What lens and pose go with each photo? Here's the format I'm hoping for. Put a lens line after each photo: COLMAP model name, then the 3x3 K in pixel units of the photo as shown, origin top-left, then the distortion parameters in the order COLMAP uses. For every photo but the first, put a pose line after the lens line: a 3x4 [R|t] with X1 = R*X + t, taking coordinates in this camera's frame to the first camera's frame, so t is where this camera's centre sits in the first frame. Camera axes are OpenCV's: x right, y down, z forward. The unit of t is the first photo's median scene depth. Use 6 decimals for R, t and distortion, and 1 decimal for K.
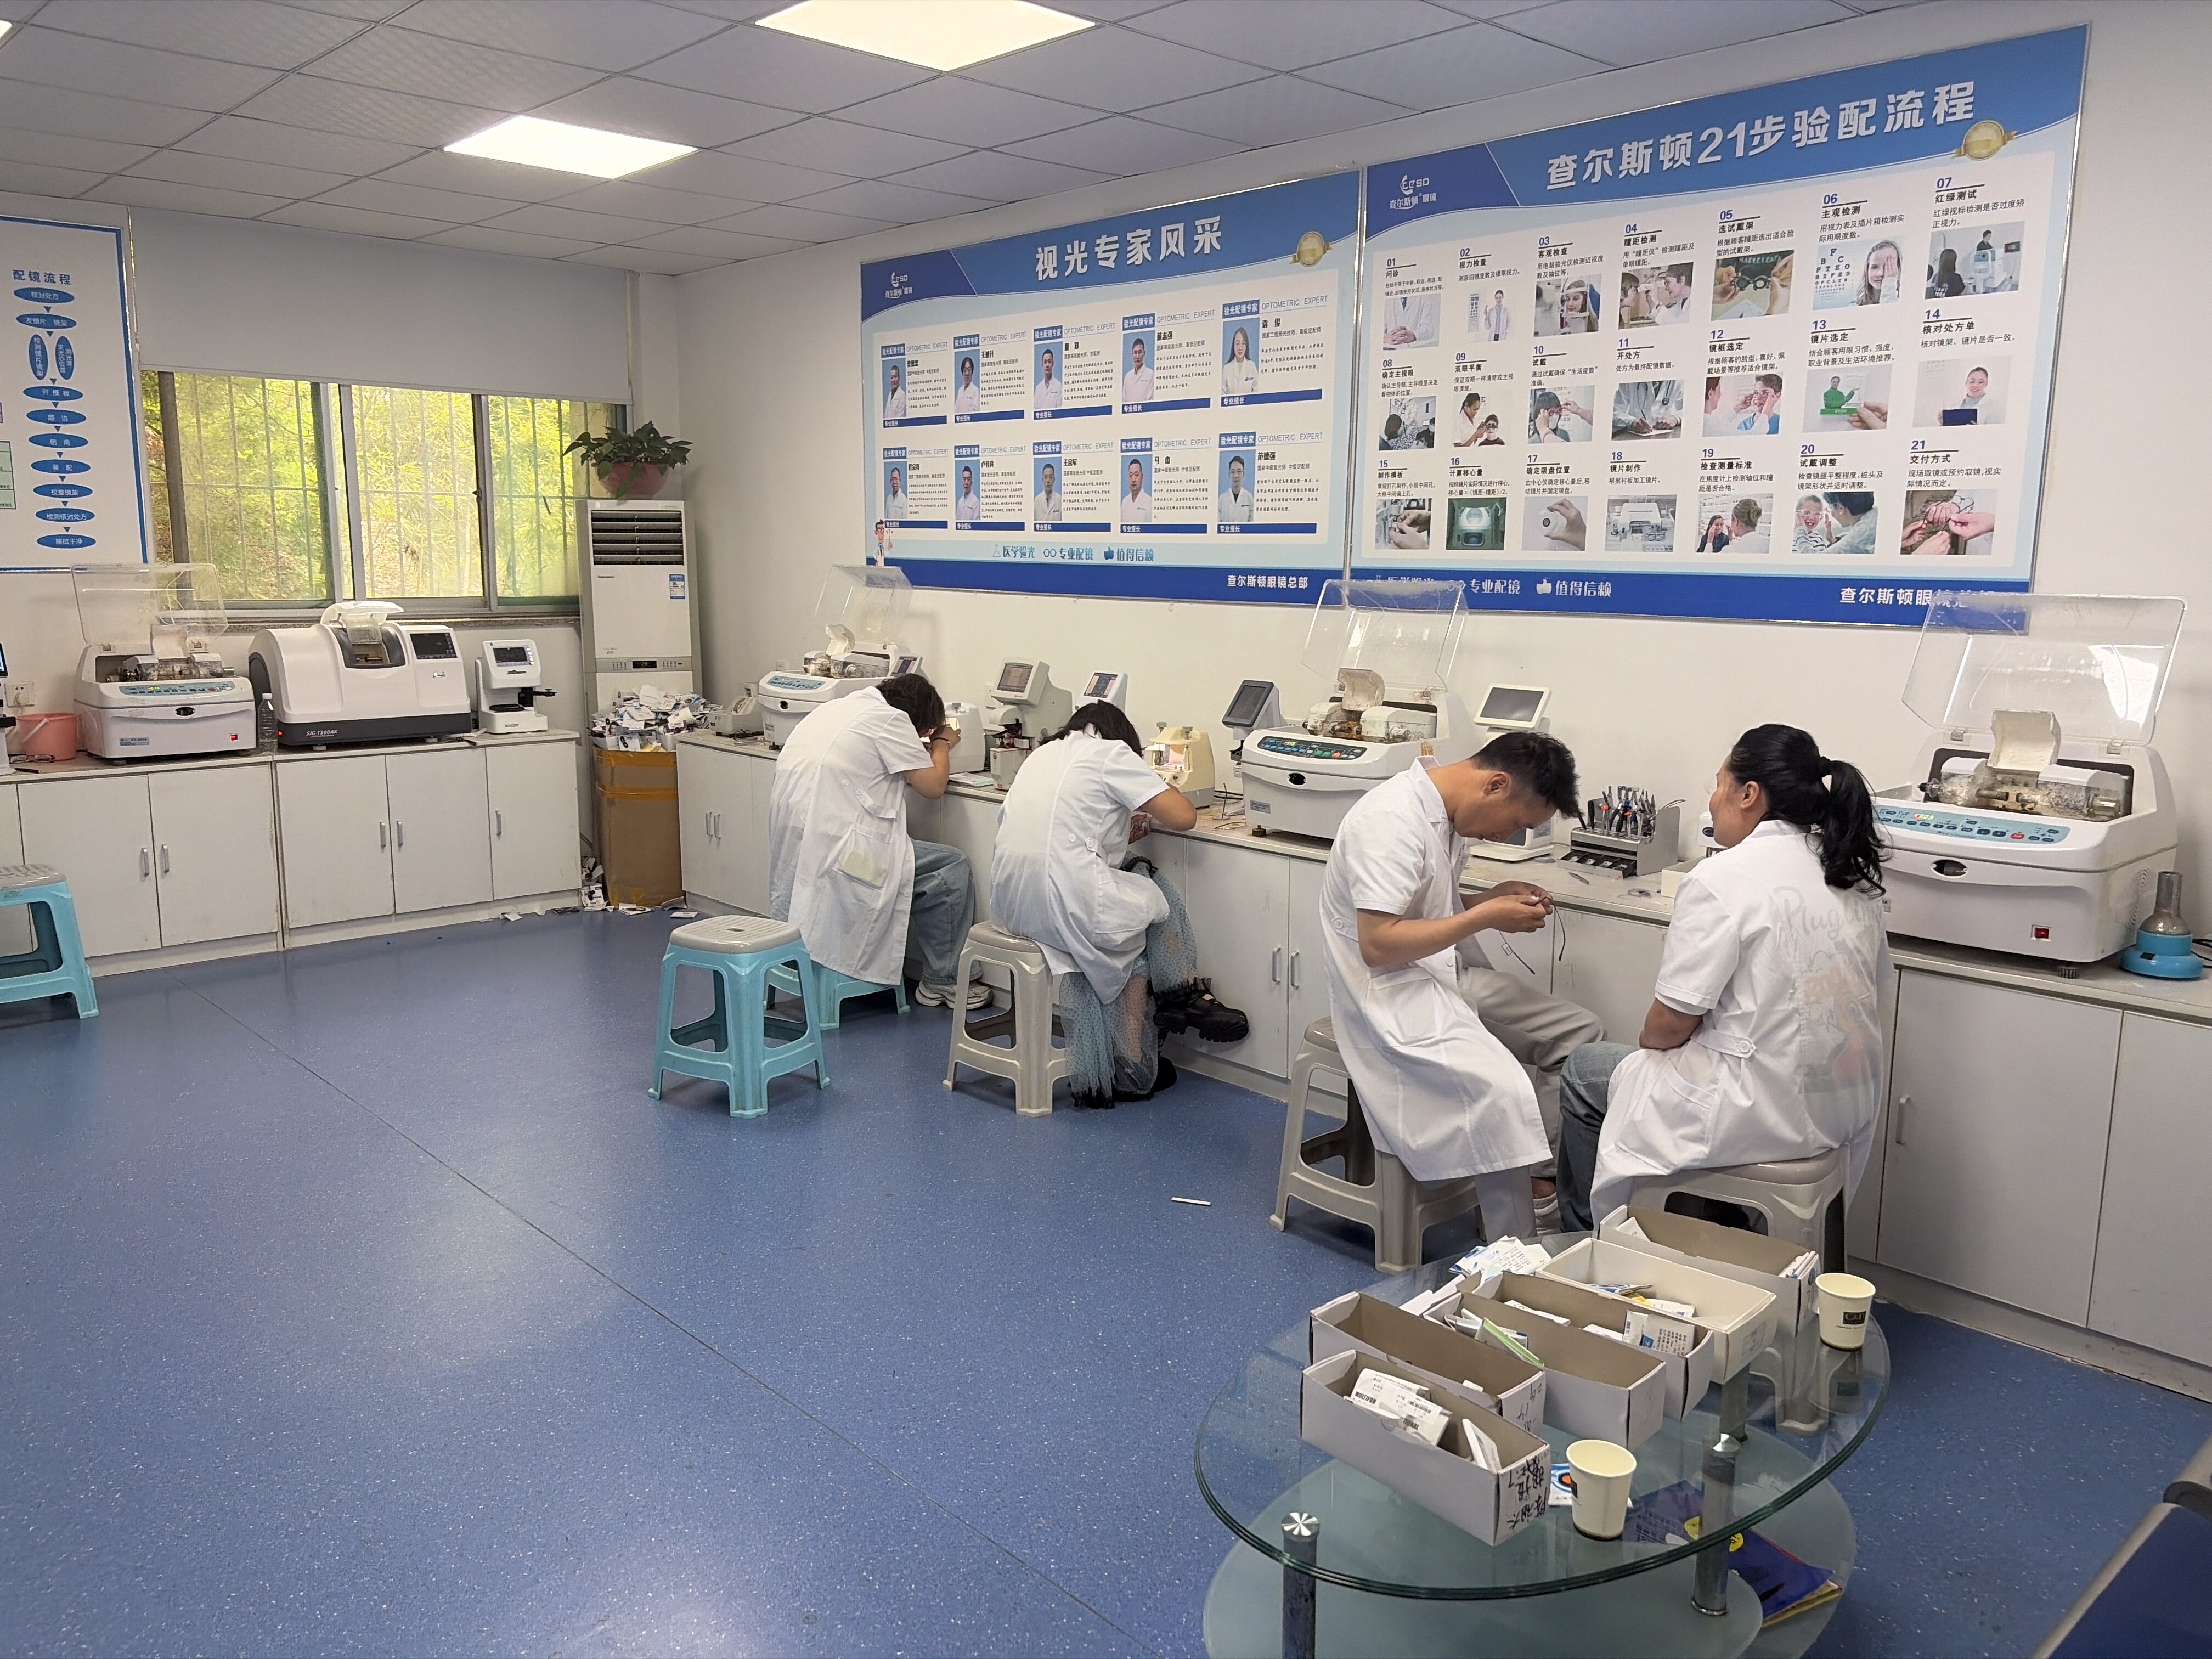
lens RADIAL K [[1683.3, 0, 1121.2], [0, 1683.3, 834.3], [0, 0, 1]] dist [0.029183, -0.030404]
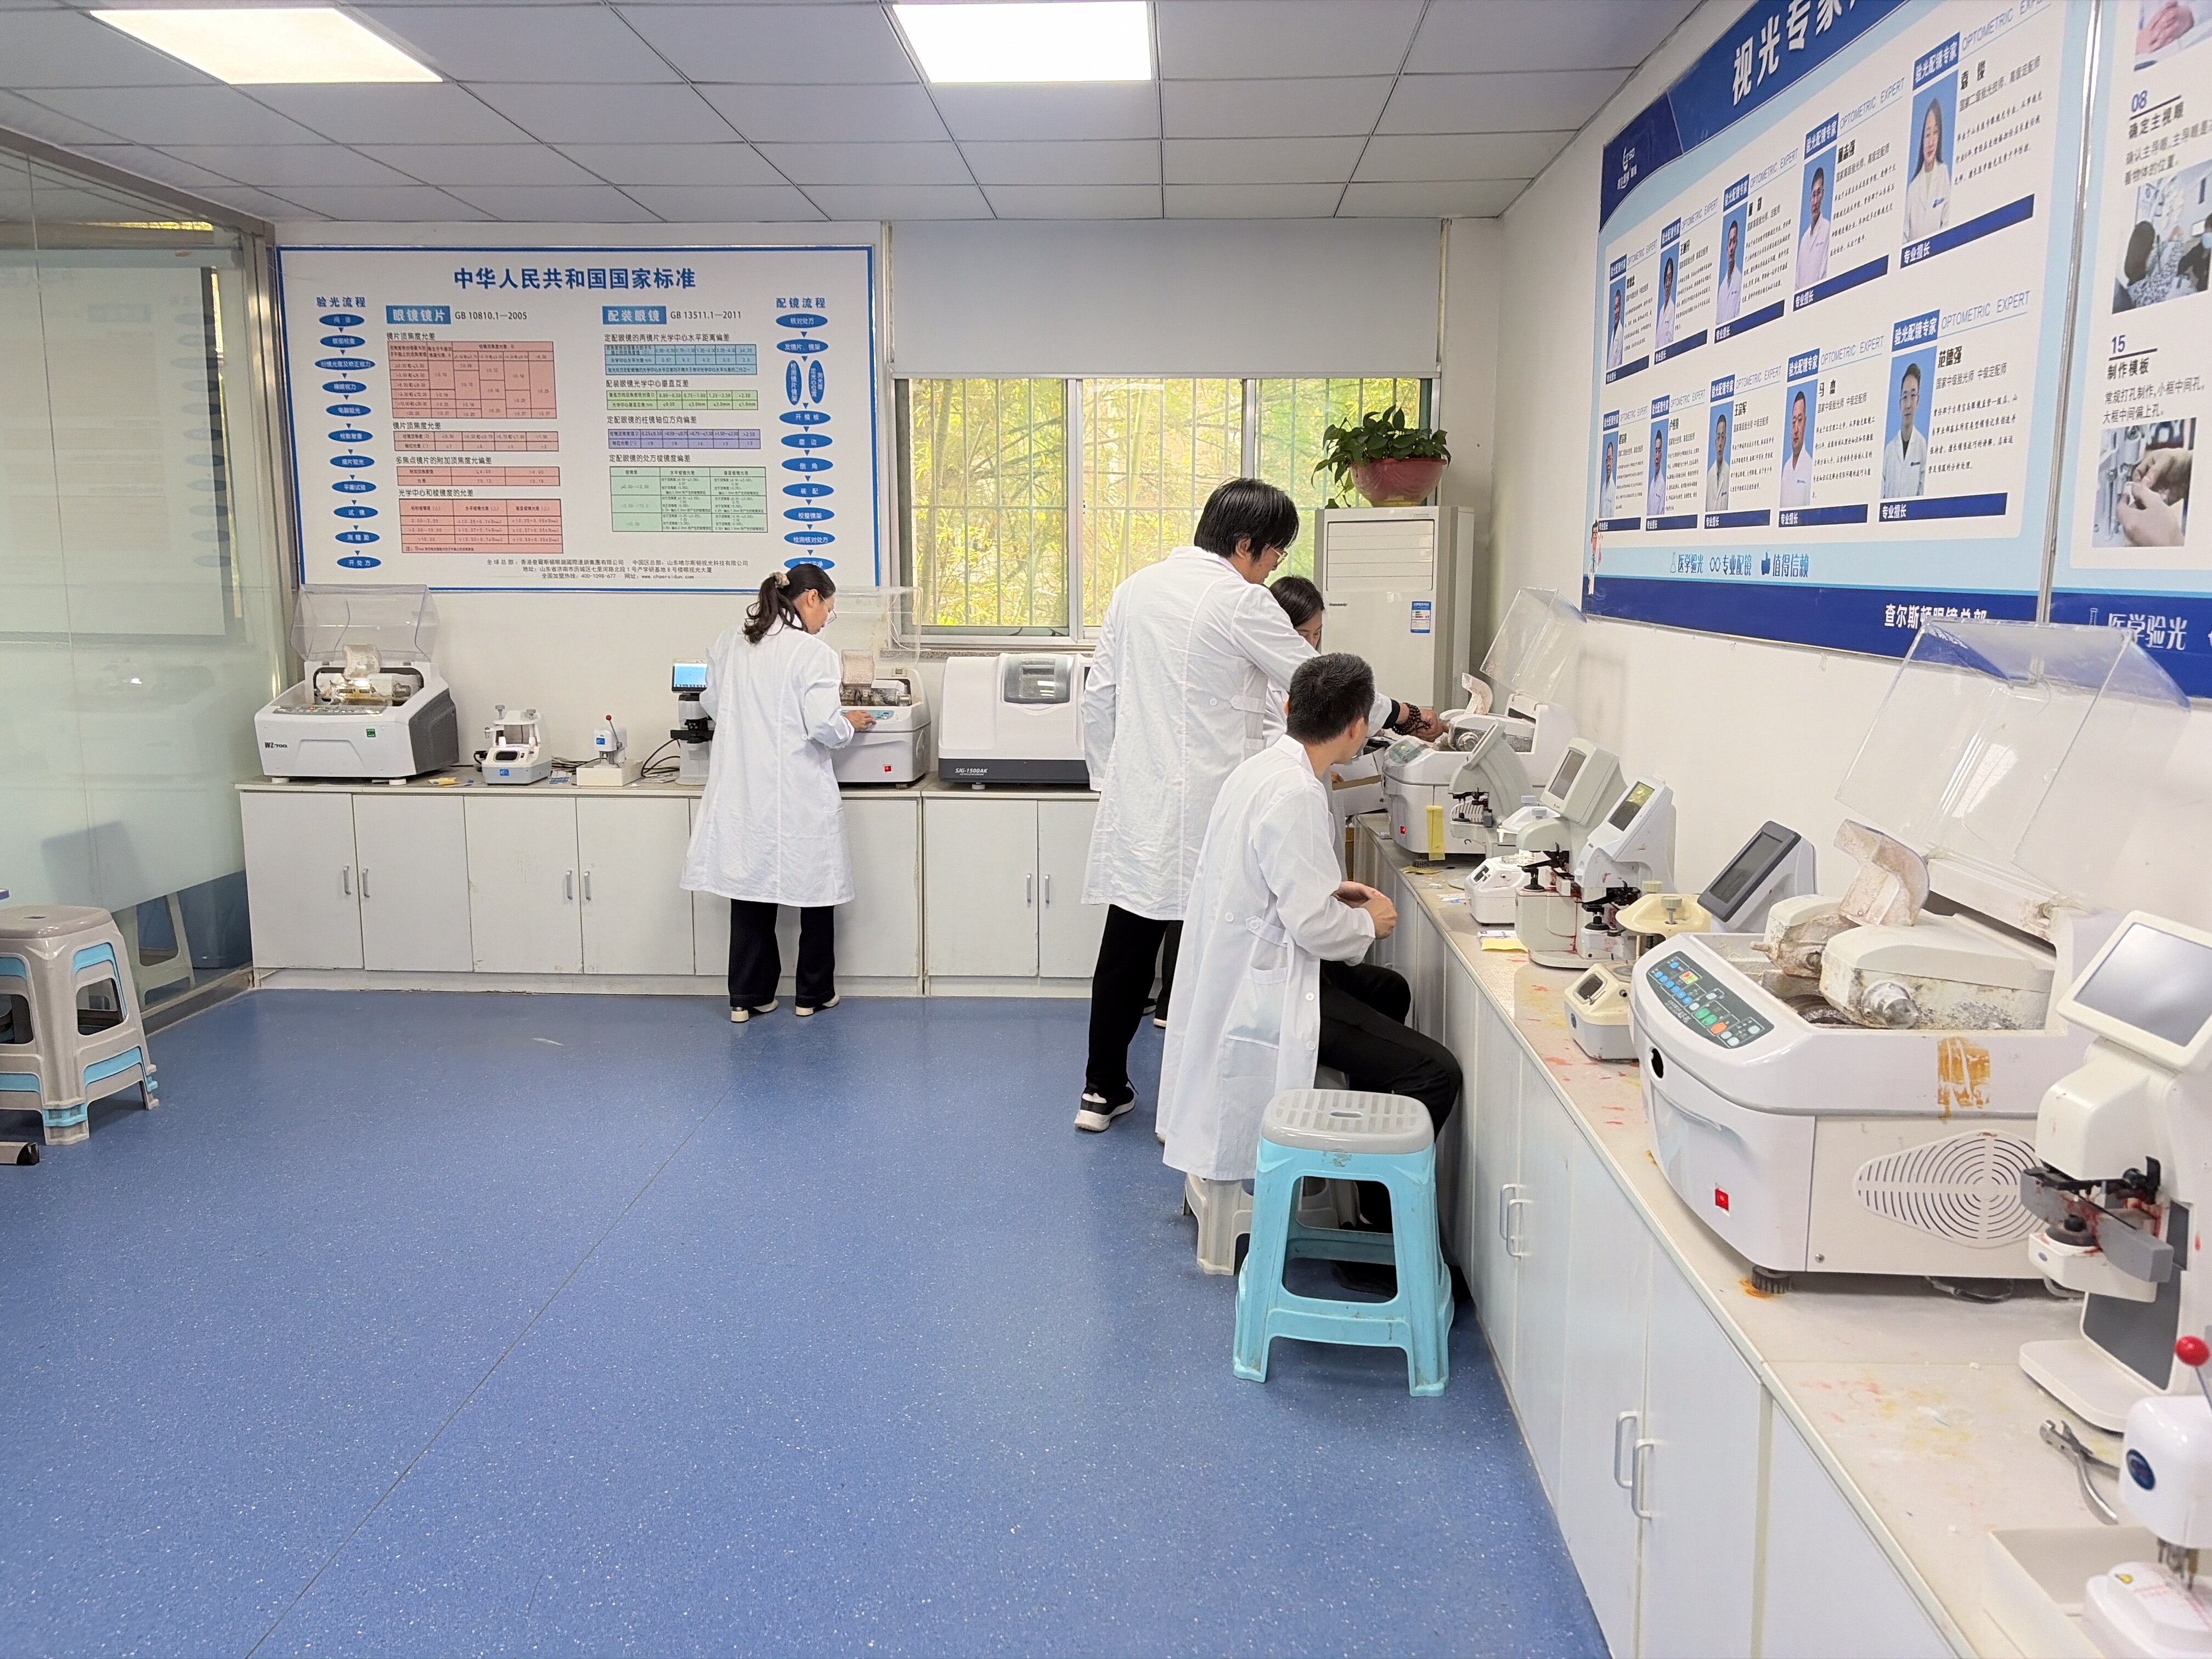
lens RADIAL K [[1683.3, 0, 1101.1], [0, 1683.3, 839.4], [0, 0, 1]] dist [0.029183, -0.030404]
pose [[0.705281, 0.105511, -0.701032, 0.267783], [-0.112818, 0.992965, 0.035948, -0.078038], [0.699893, 0.053736, 0.712223, 0.493156]]
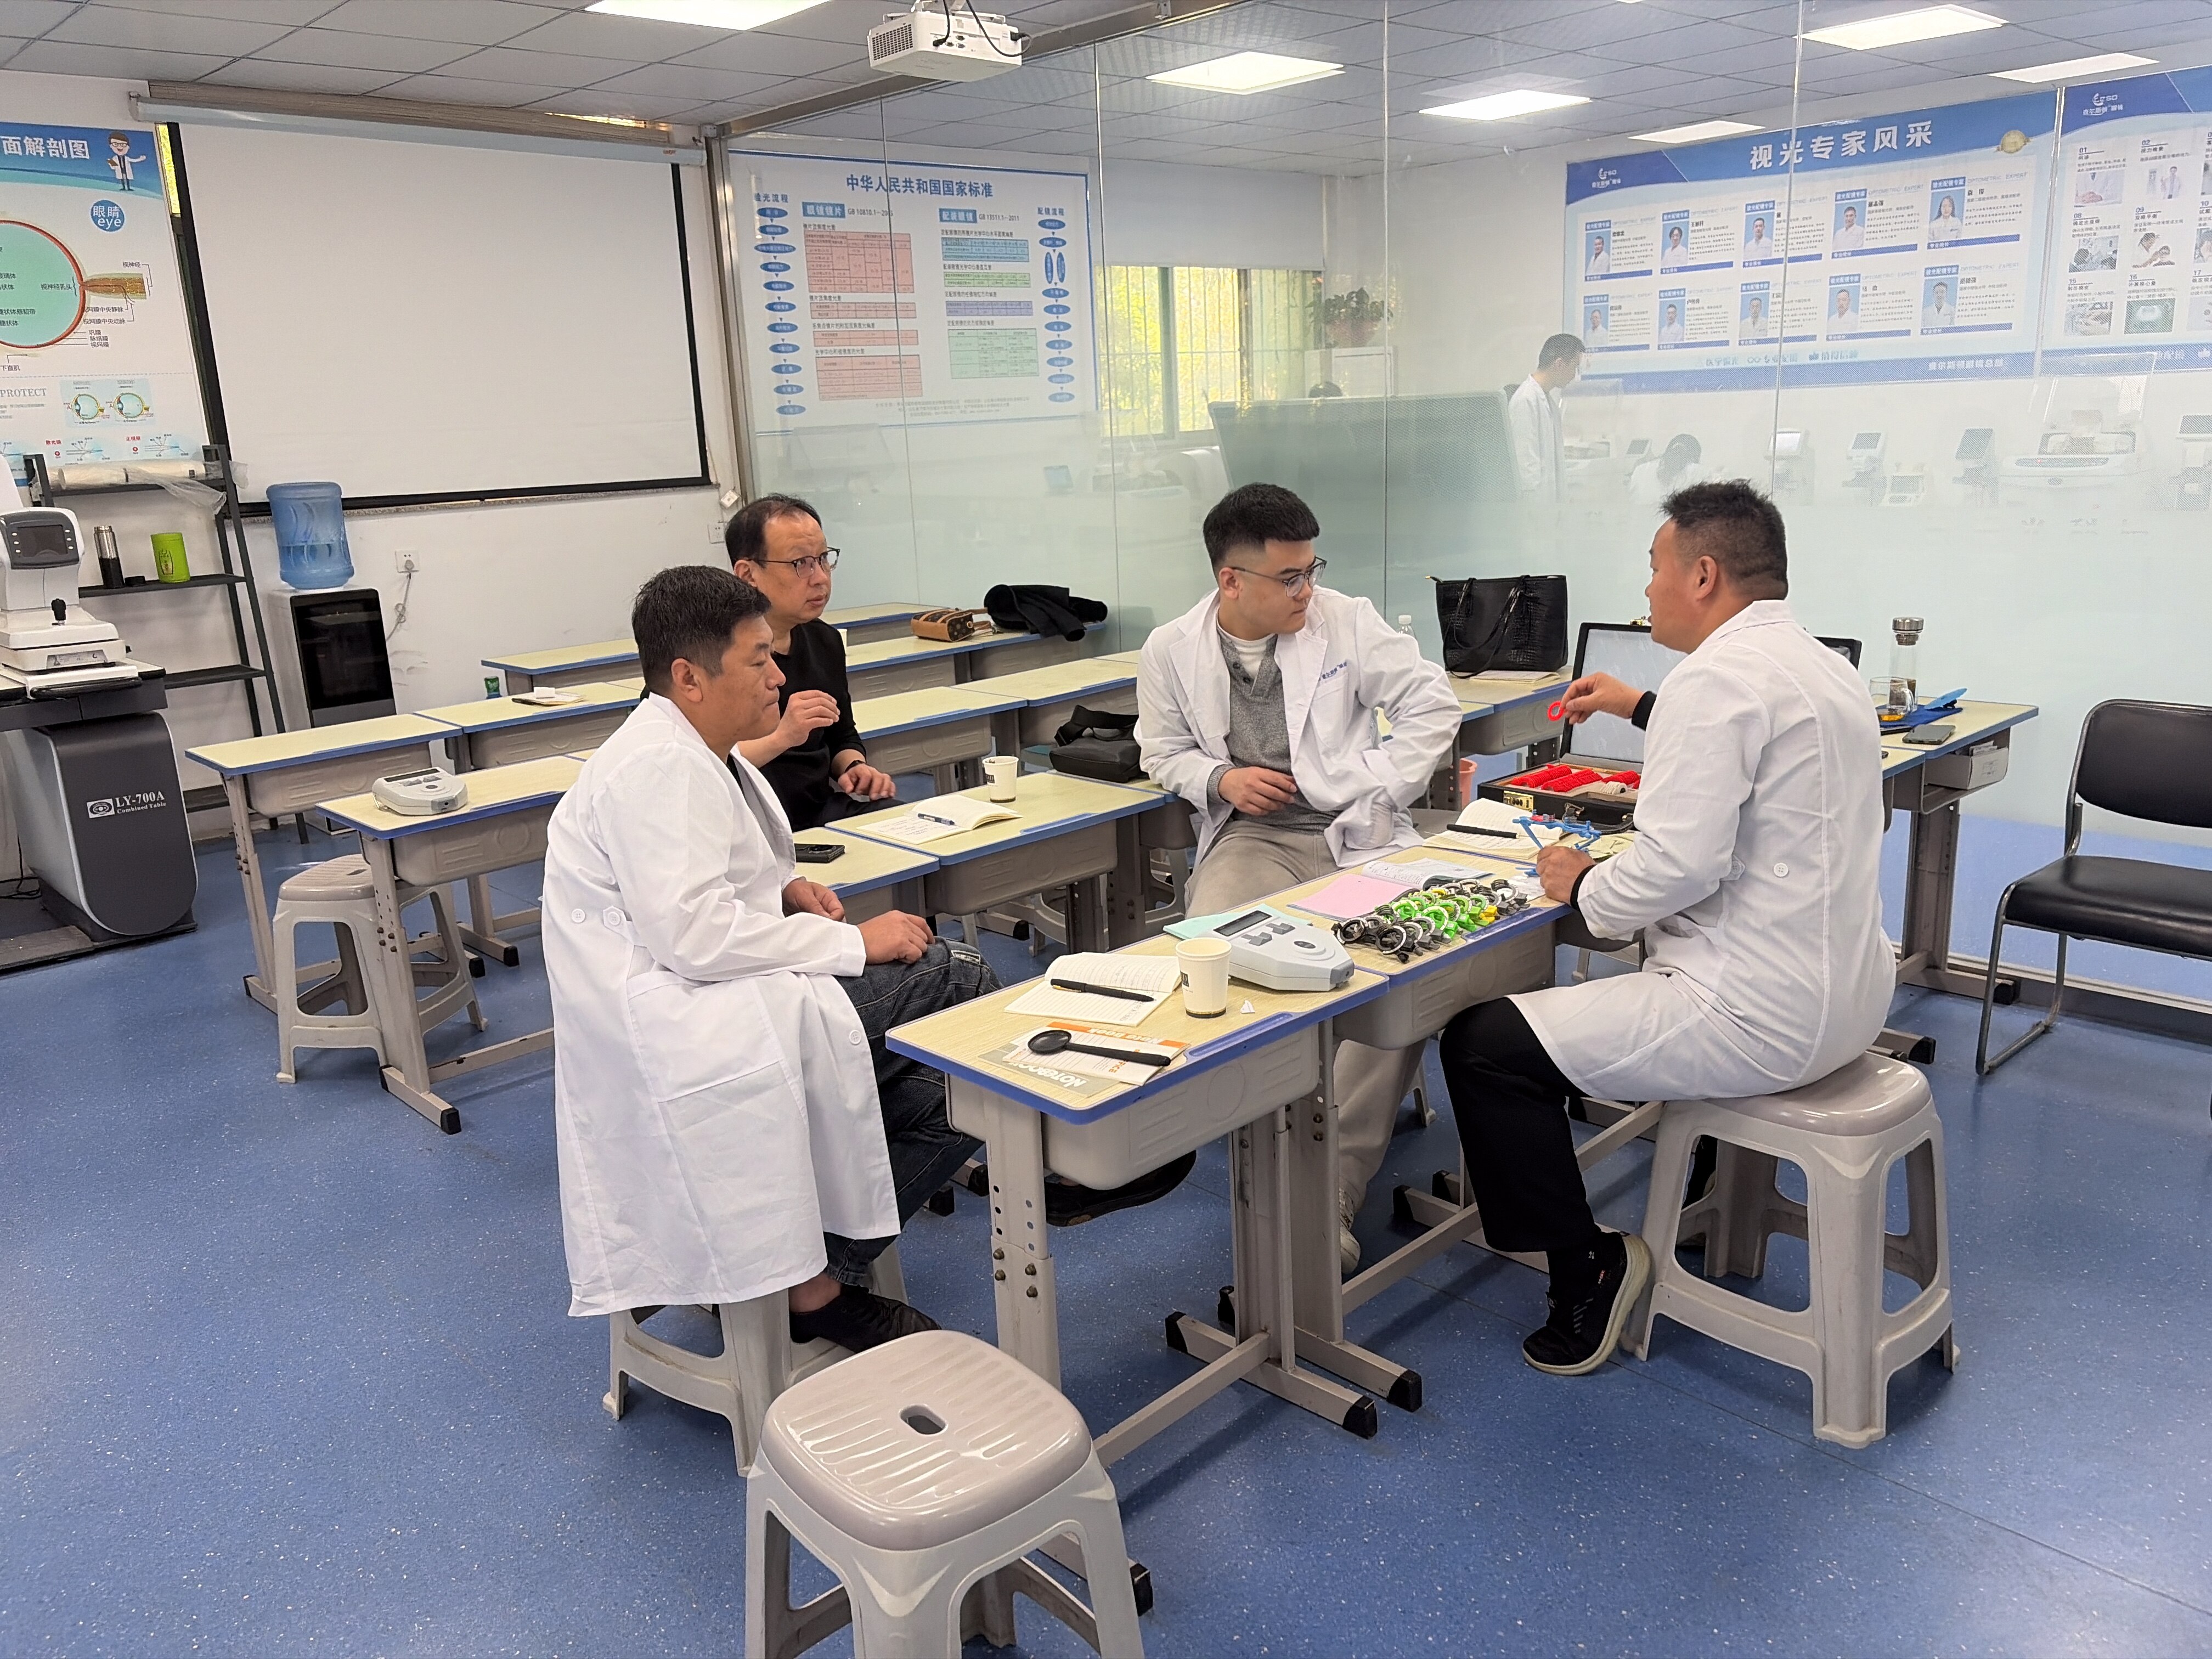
lens RADIAL K [[1683.3, 0, 1122.6], [0, 1683.3, 831.5], [0, 0, 1]] dist [0.029183, -0.030404]
pose [[0.998088, -0.061811, -0.000635, -0.705876], [0.061644, 0.994531, 0.084315, 0.094713], [-0.004580, -0.084192, 0.996439, -0.566763]]
